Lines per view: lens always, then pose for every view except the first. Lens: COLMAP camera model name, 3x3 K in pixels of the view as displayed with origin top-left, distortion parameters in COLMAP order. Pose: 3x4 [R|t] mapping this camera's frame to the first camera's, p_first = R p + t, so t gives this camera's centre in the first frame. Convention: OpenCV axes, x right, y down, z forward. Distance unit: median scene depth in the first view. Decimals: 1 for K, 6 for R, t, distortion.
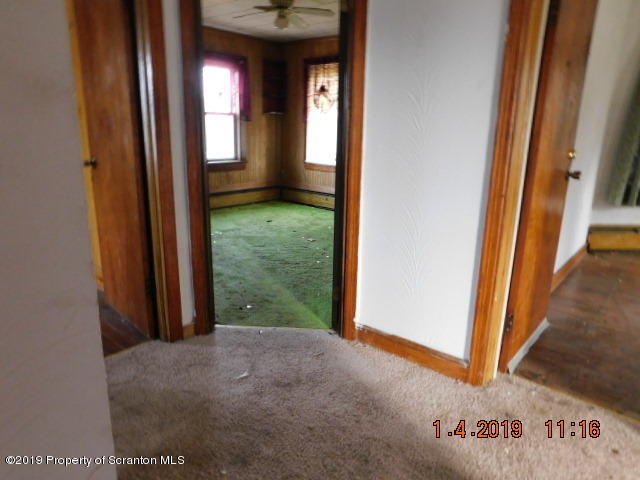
lens RADIAL K [[432.6, 0, 321.1], [0, 432.6, 237.2], [0, 0, 1]] dist [-0.044495, 0.043565]
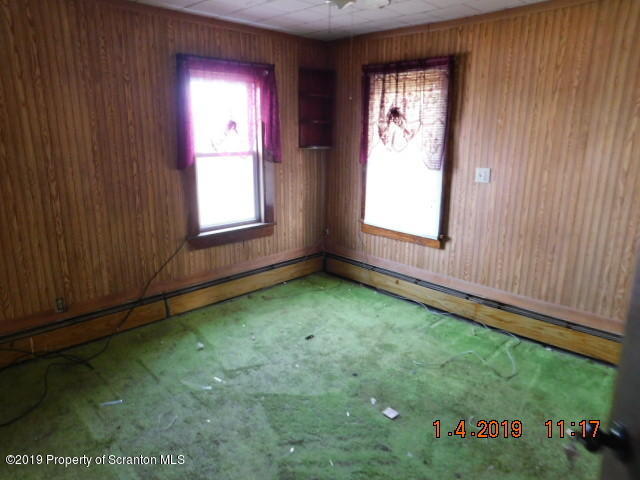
lens RADIAL K [[432.6, 0, 319.8], [0, 432.6, 242.5], [0, 0, 1]] dist [-0.044495, 0.043565]
pose [[0.996564, 0.002639, -0.082778, -0.049760], [-0.002092, 0.999975, 0.006702, -0.155102], [0.082794, -0.006506, 0.996545, 0.357294]]
